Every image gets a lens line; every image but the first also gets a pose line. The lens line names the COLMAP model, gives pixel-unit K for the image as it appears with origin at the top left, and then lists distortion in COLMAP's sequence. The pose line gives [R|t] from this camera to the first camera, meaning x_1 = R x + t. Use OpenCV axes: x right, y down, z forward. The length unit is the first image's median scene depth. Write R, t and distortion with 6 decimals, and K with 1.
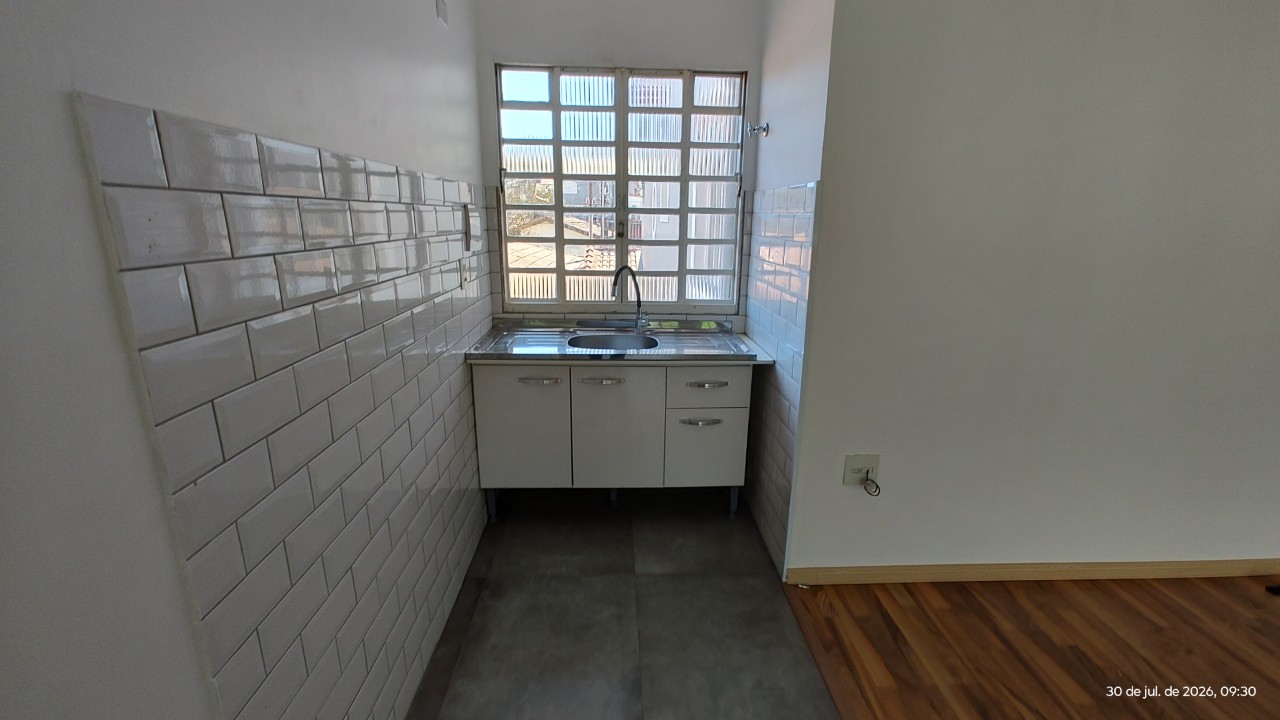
lens RADIAL K [[535.1, 0, 645.1], [0, 535.1, 357.6], [0, 0, 1]] dist [-0.000887, -0.000050]
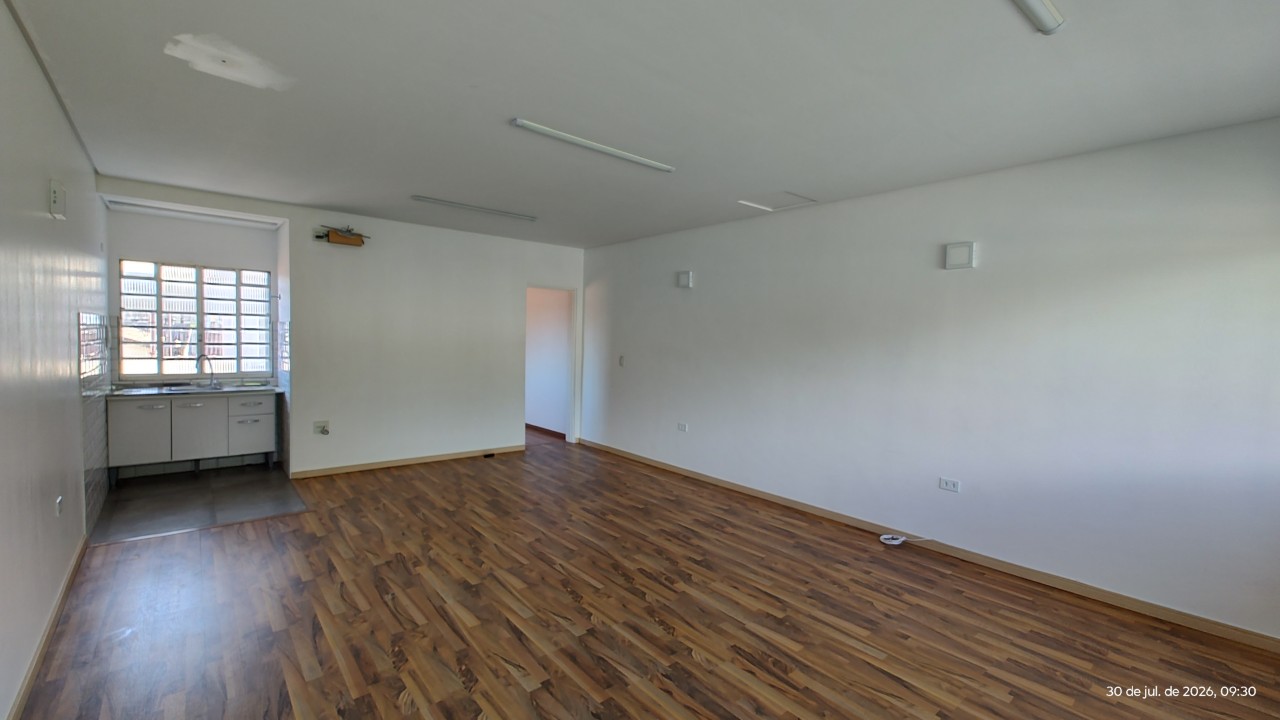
lens RADIAL K [[541.1, 0, 650.5], [0, 541.1, 366.4], [0, 0, 1]] dist [0.000681, 0.000756]
pose [[0.797002, -0.024307, 0.603487, 0.078492], [0.139580, 0.979554, -0.144885, 0.429355], [-0.587626, 0.199708, 0.784099, -1.694527]]
